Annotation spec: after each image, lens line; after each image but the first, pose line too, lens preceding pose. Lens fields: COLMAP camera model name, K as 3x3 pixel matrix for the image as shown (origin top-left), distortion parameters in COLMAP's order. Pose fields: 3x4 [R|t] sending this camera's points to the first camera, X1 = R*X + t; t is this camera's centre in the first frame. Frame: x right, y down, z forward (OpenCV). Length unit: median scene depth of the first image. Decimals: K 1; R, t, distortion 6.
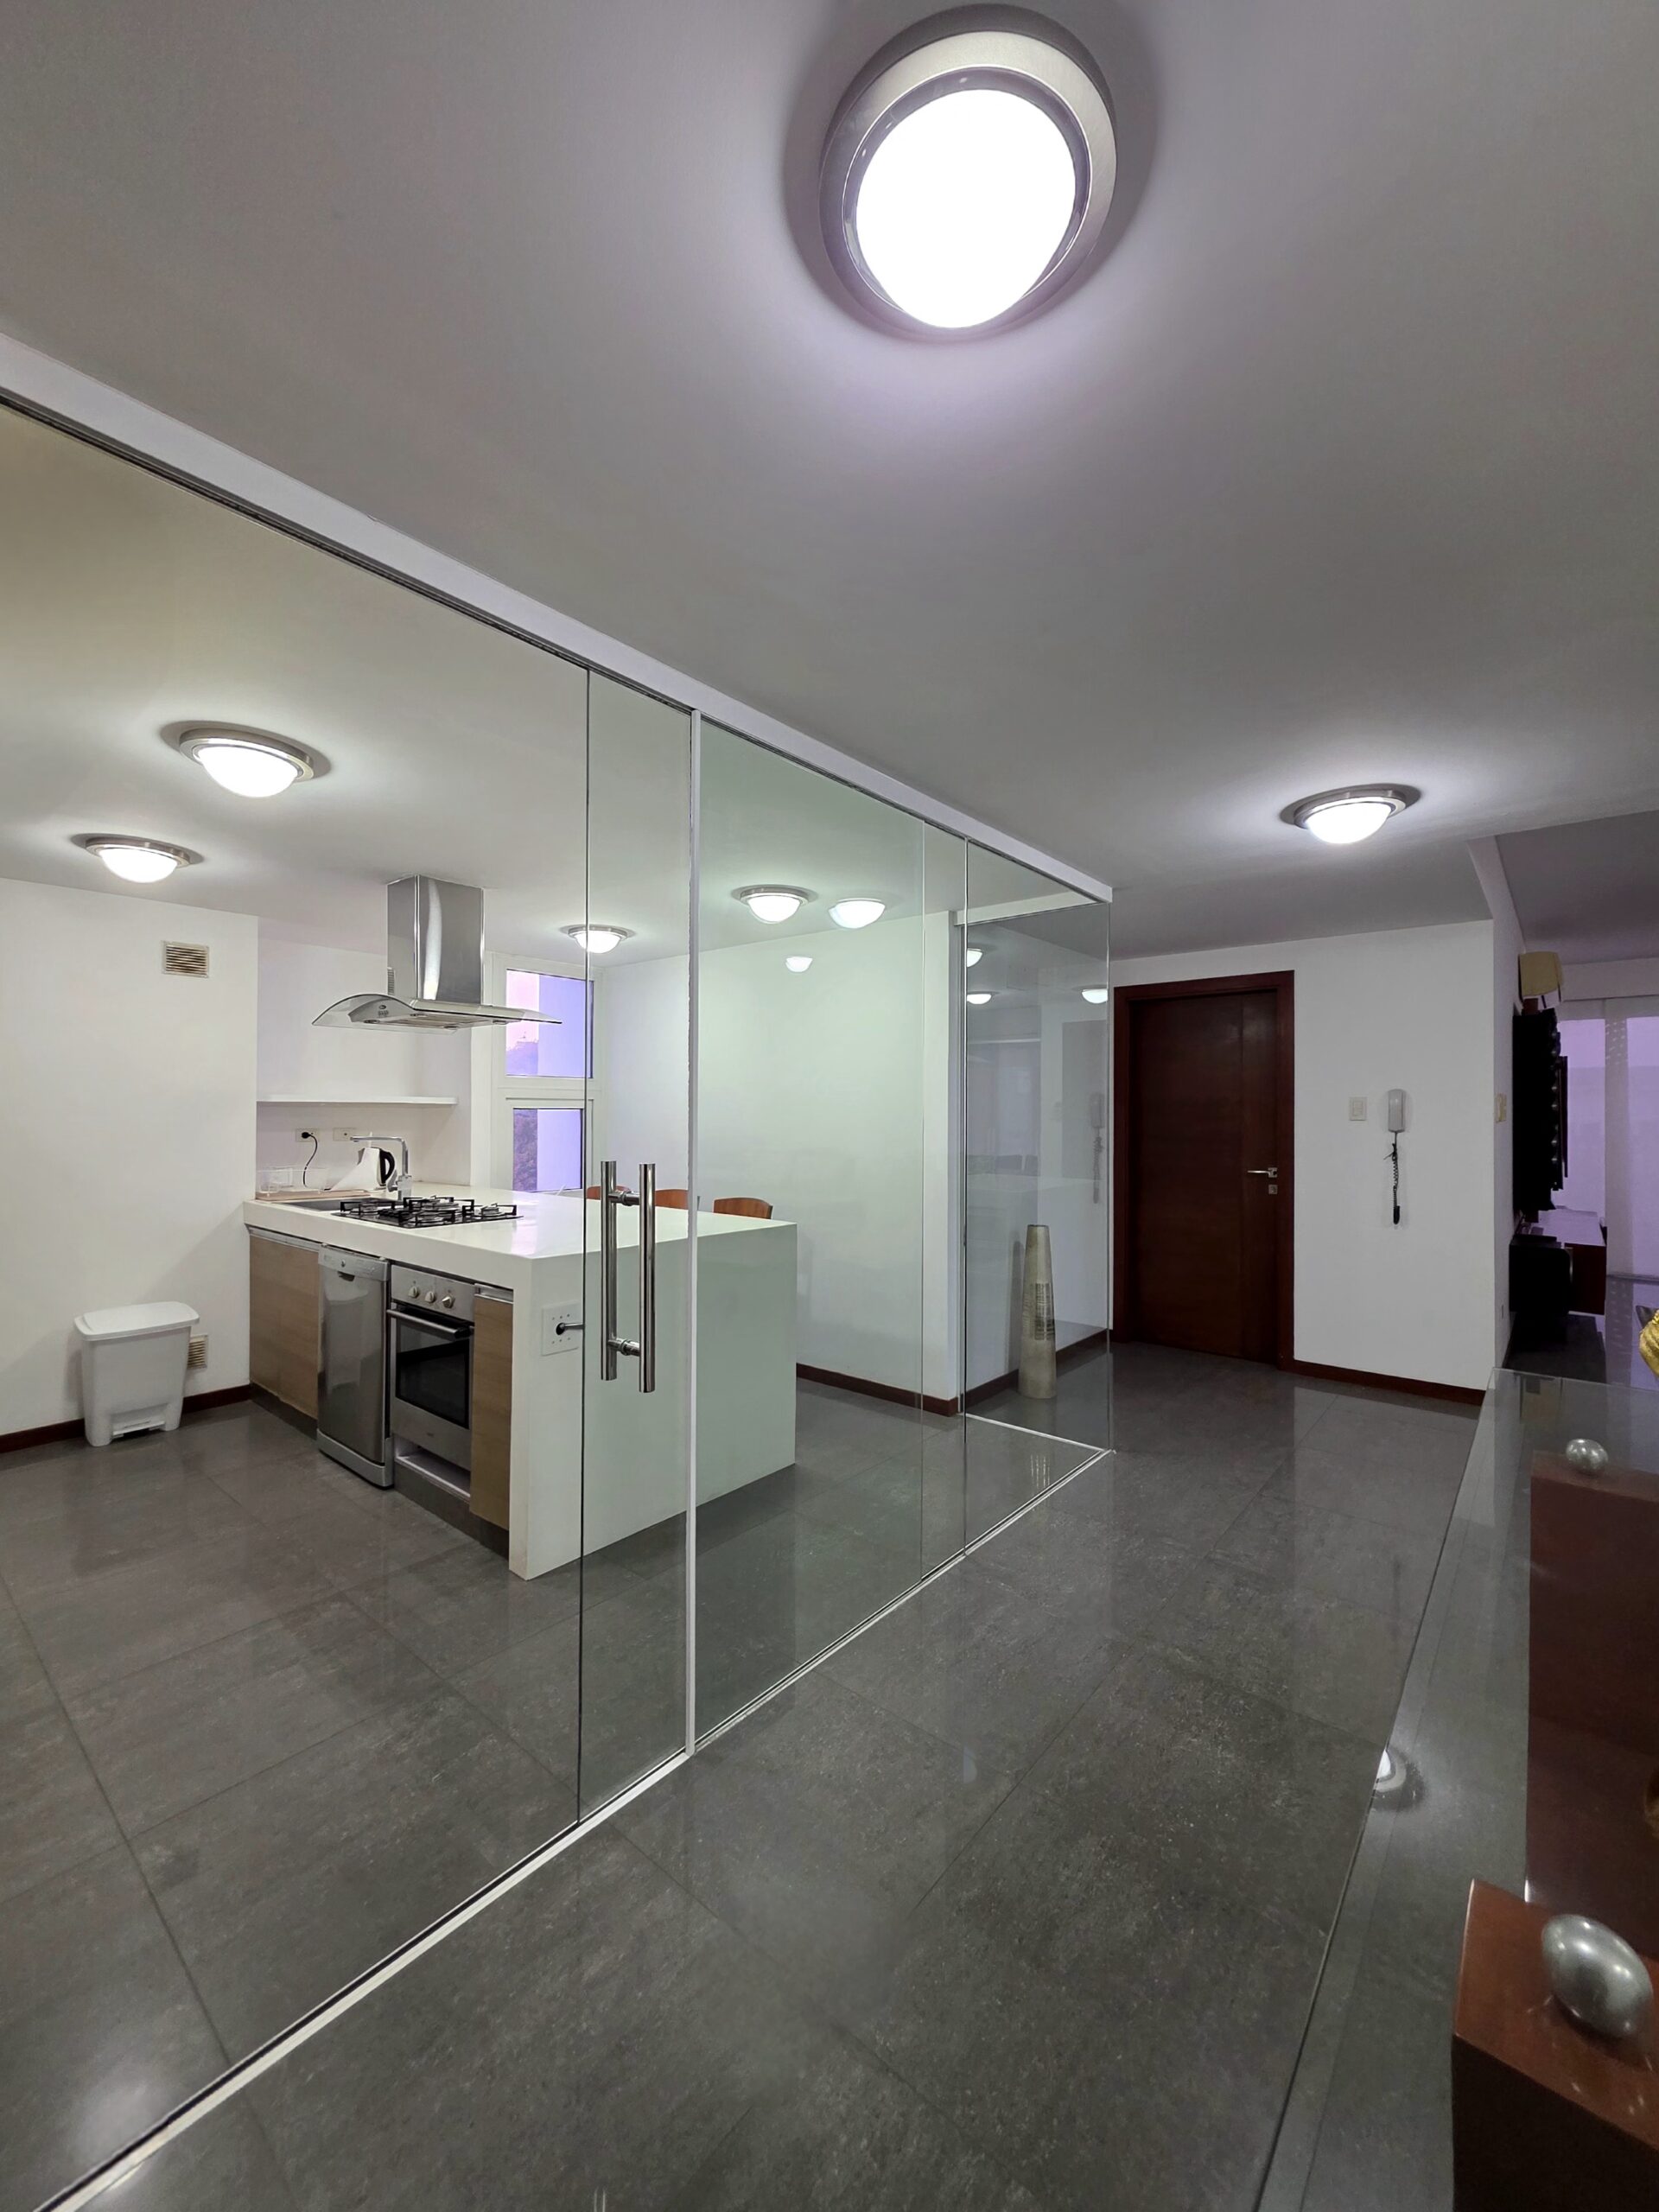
lens RADIAL K [[888.0, 0, 826.7], [0, 888.0, 1114.0], [0, 0, 1]] dist [0.003798, 0.000509]
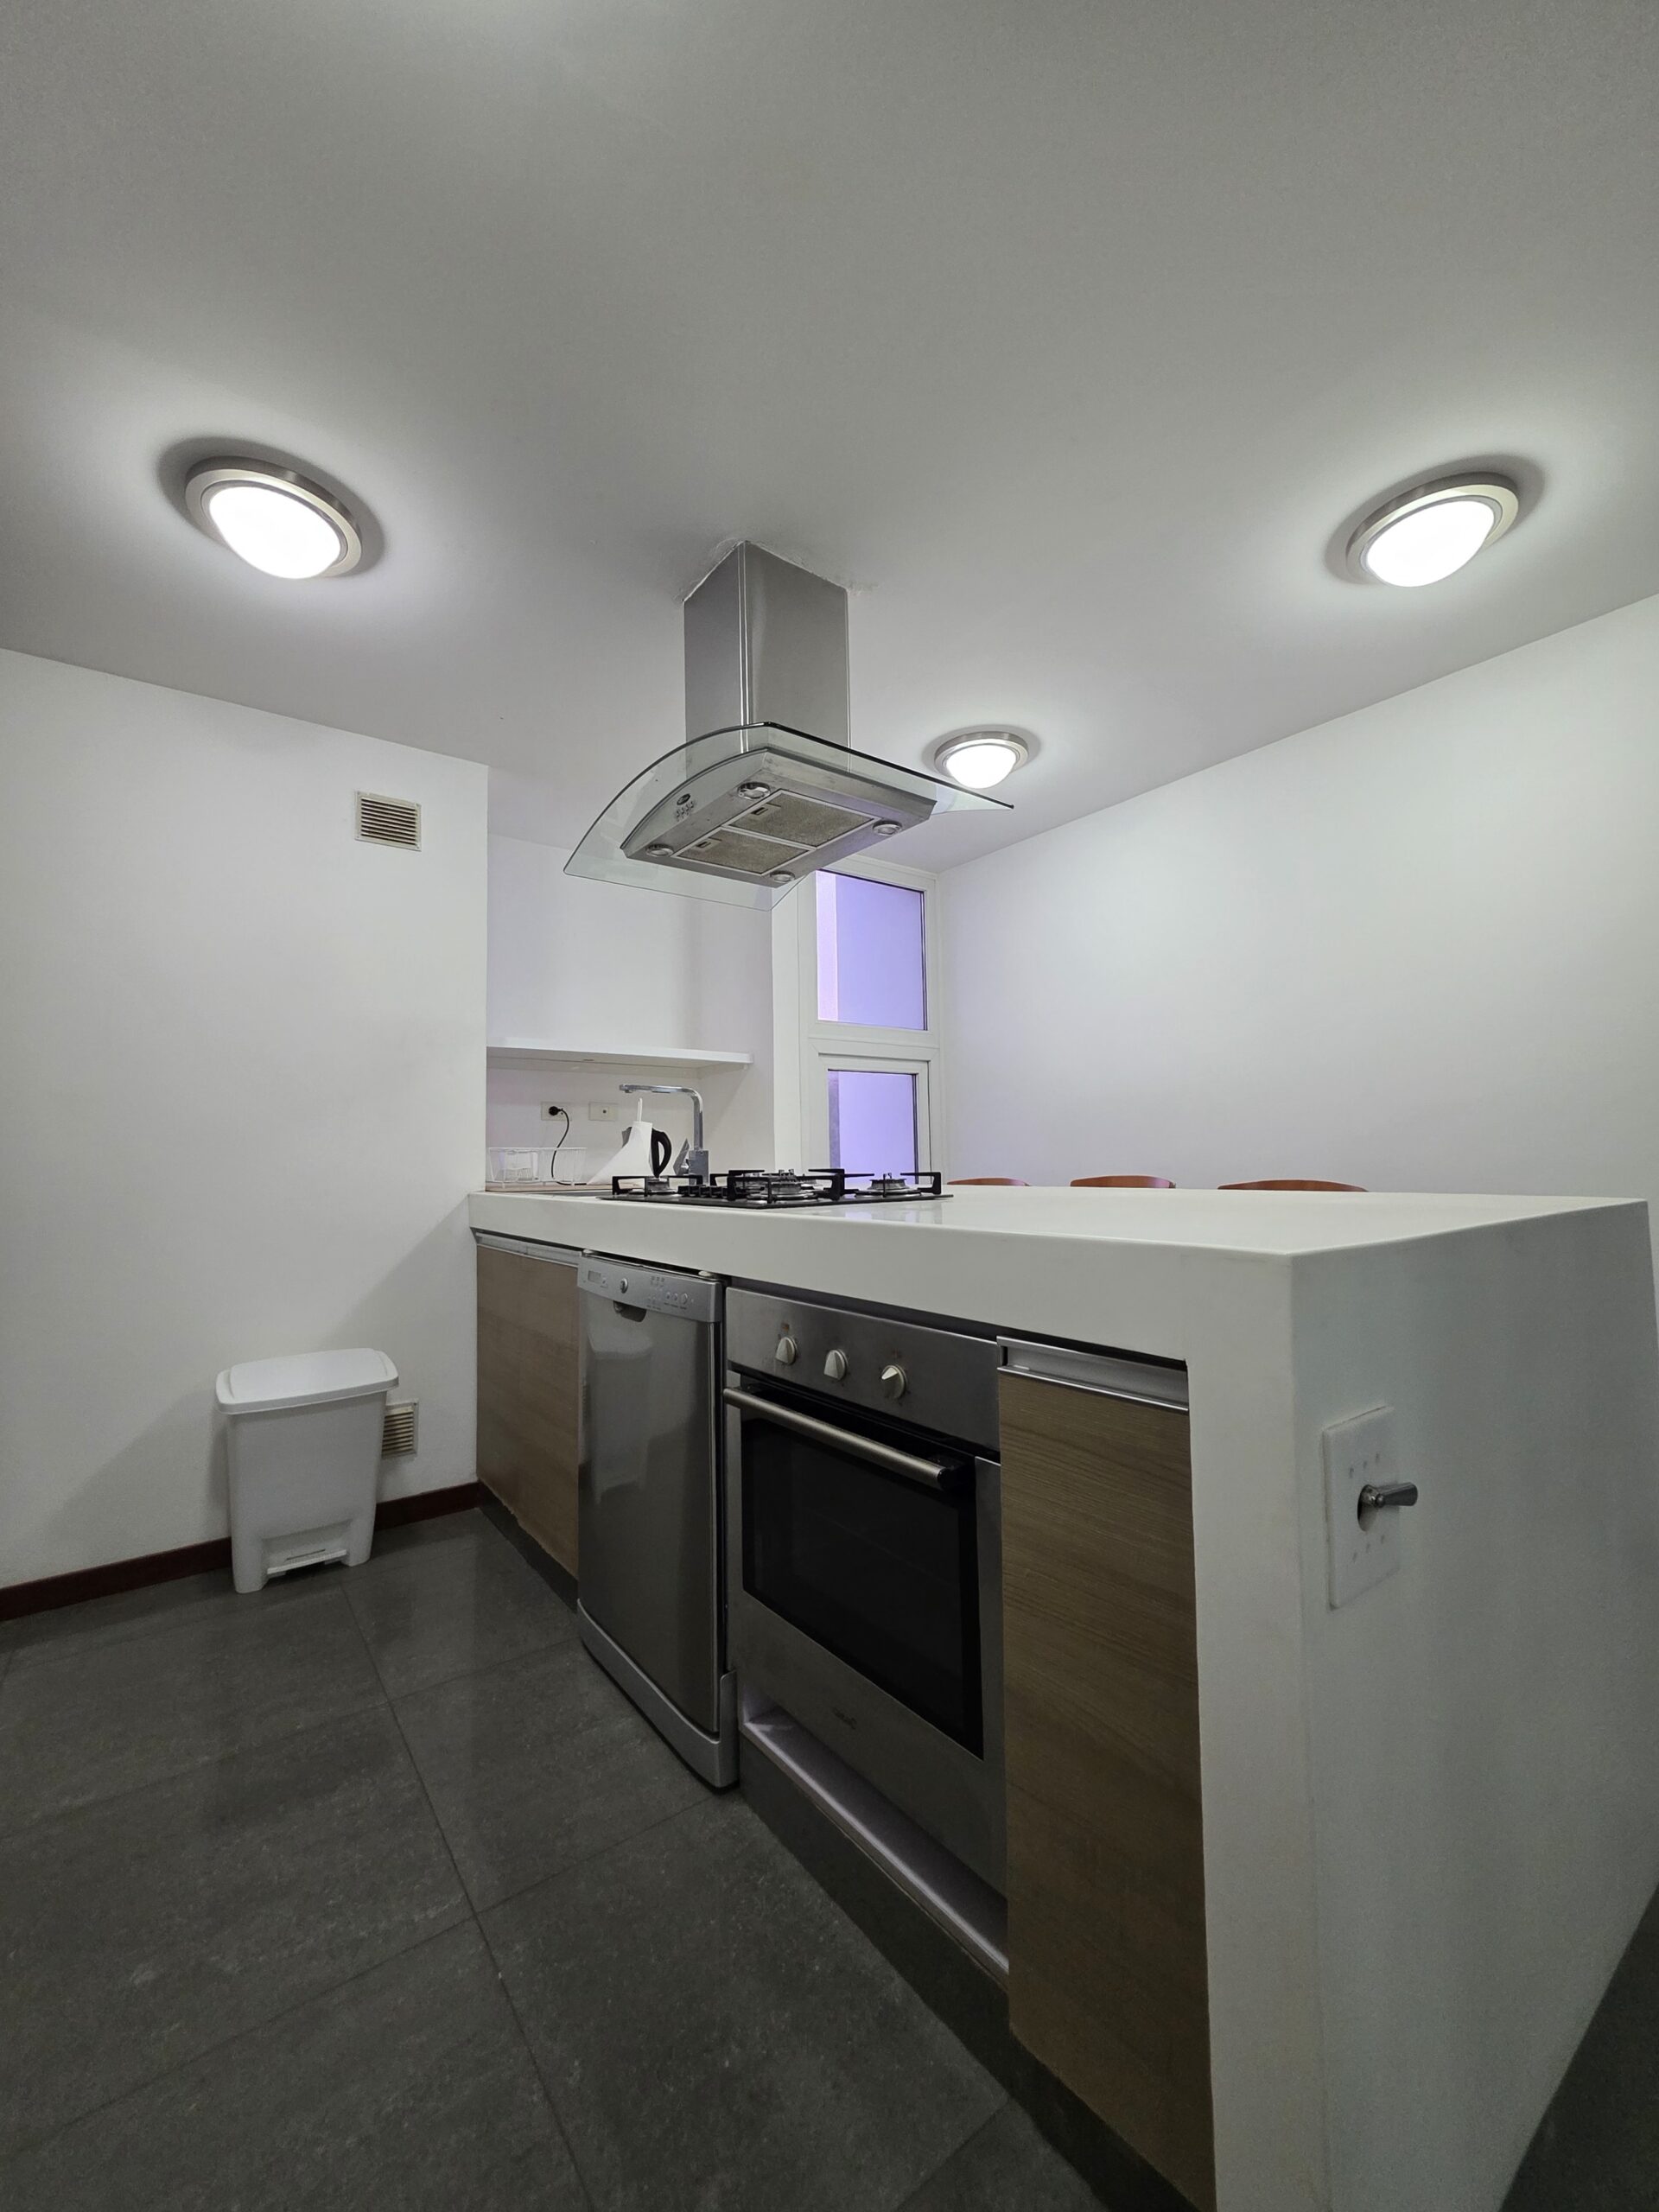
lens RADIAL K [[888.0, 0, 830.8], [0, 888.0, 1106.7], [0, 0, 1]] dist [0.003798, 0.000509]
pose [[0.973985, -0.036235, -0.223698, -0.283434], [0.023767, 0.998023, -0.058177, 0.089746], [0.225364, 0.051347, 0.972921, 0.481070]]
